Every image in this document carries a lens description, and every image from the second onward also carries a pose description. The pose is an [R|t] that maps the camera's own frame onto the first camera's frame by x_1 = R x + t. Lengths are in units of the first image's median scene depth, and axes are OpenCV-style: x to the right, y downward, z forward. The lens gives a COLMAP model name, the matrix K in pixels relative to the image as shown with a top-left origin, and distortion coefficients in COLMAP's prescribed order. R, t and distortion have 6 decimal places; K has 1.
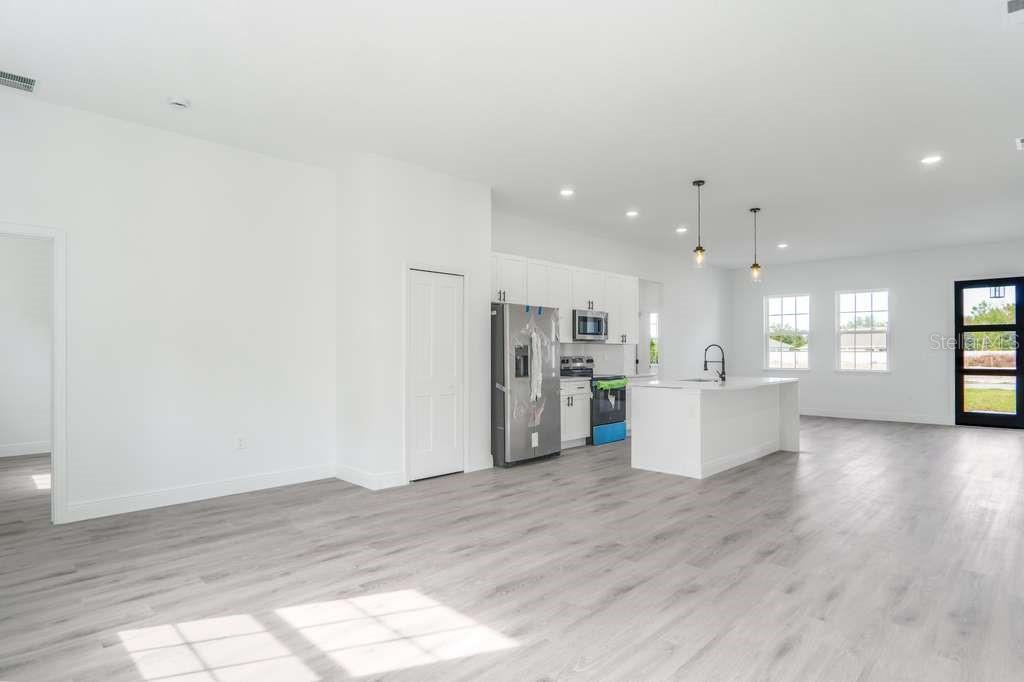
lens RADIAL K [[552.2, 0, 512.0], [0, 552.2, 341.0], [0, 0, 1]] dist [0.001039, 0.001727]
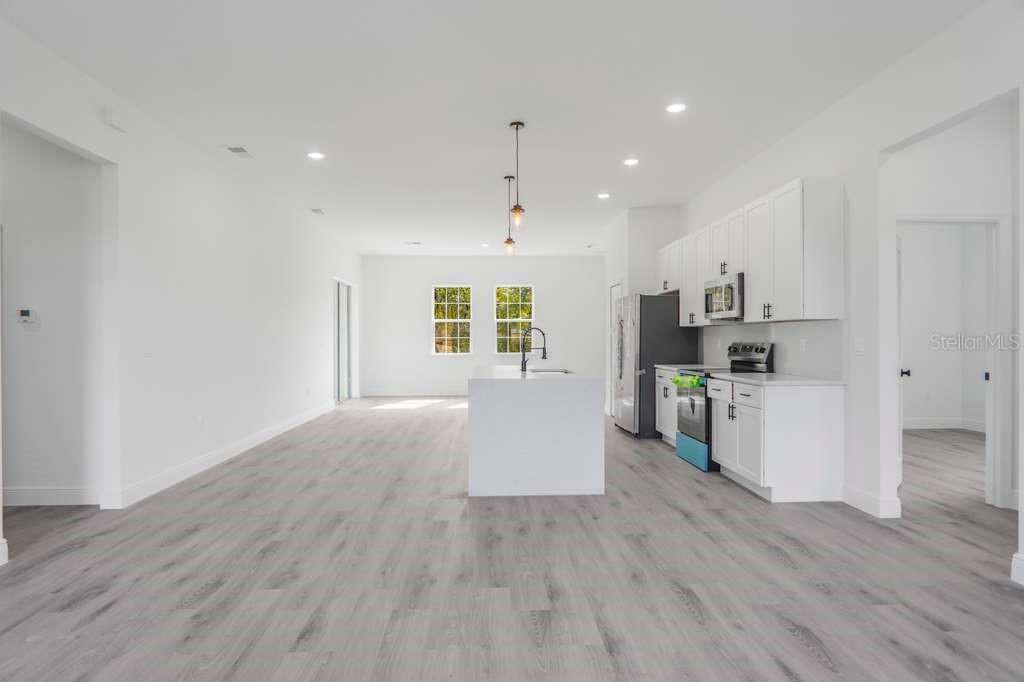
lens RADIAL K [[552.2, 0, 512.0], [0, 552.2, 341.0], [0, 0, 1]] dist [0.001039, 0.001727]
pose [[-0.679336, 0.003716, -0.733818, 0.820588], [0.011381, 0.999920, -0.005473, 0.026833], [0.733739, -0.012070, -0.679324, 1.272212]]
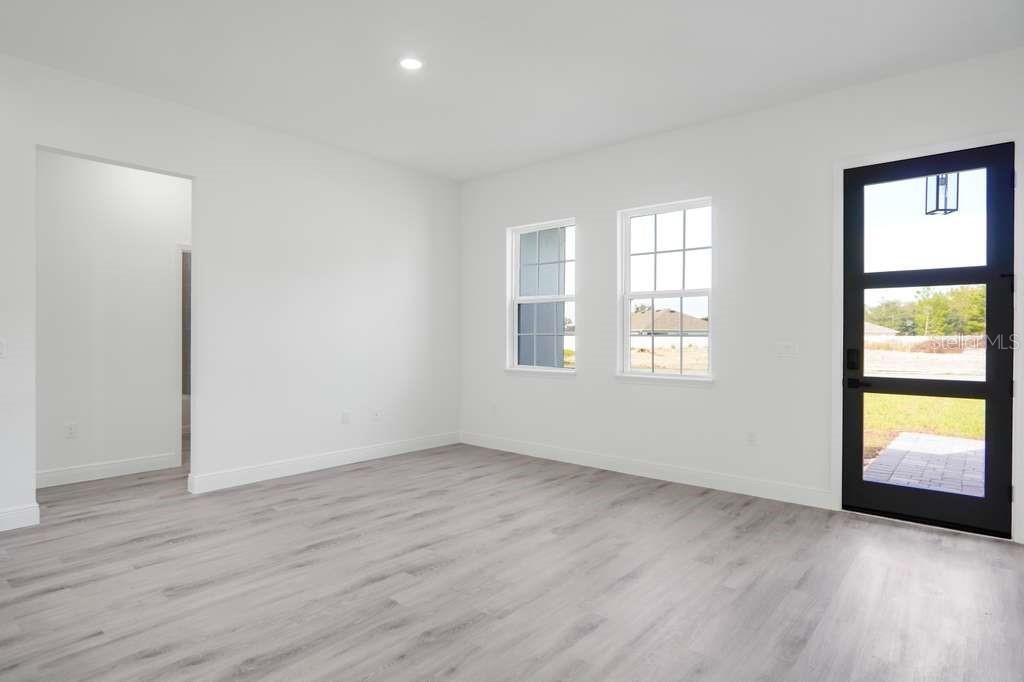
lens RADIAL K [[548.0, 0, 499.1], [0, 548.0, 335.7], [0, 0, 1]] dist [0.000774, -0.000158]
pose [[0.999200, 0.000459, 0.039995, 0.624731], [-0.000836, 0.999955, 0.009428, 0.018257], [-0.039988, -0.009454, 0.999155, 0.710205]]
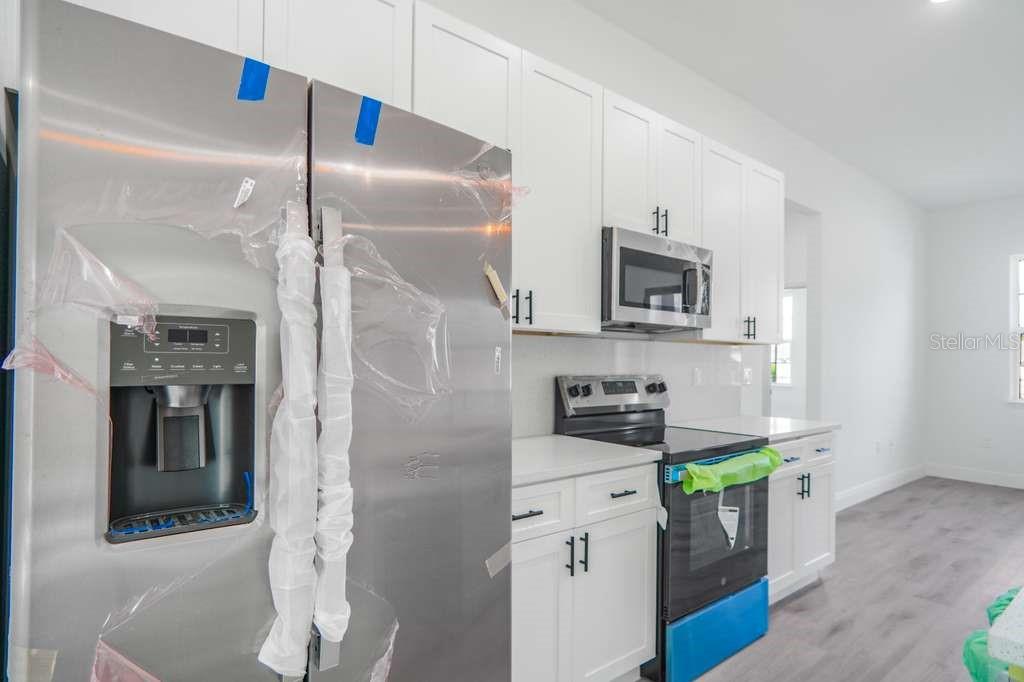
lens RADIAL K [[552.2, 0, 512.0], [0, 552.2, 341.0], [0, 0, 1]] dist [0.001039, 0.001727]
pose [[0.993480, 0.012611, -0.113305, 0.092204], [-0.014263, 0.999803, -0.013777, 0.012540], [0.113109, 0.015303, 0.993465, 0.661907]]
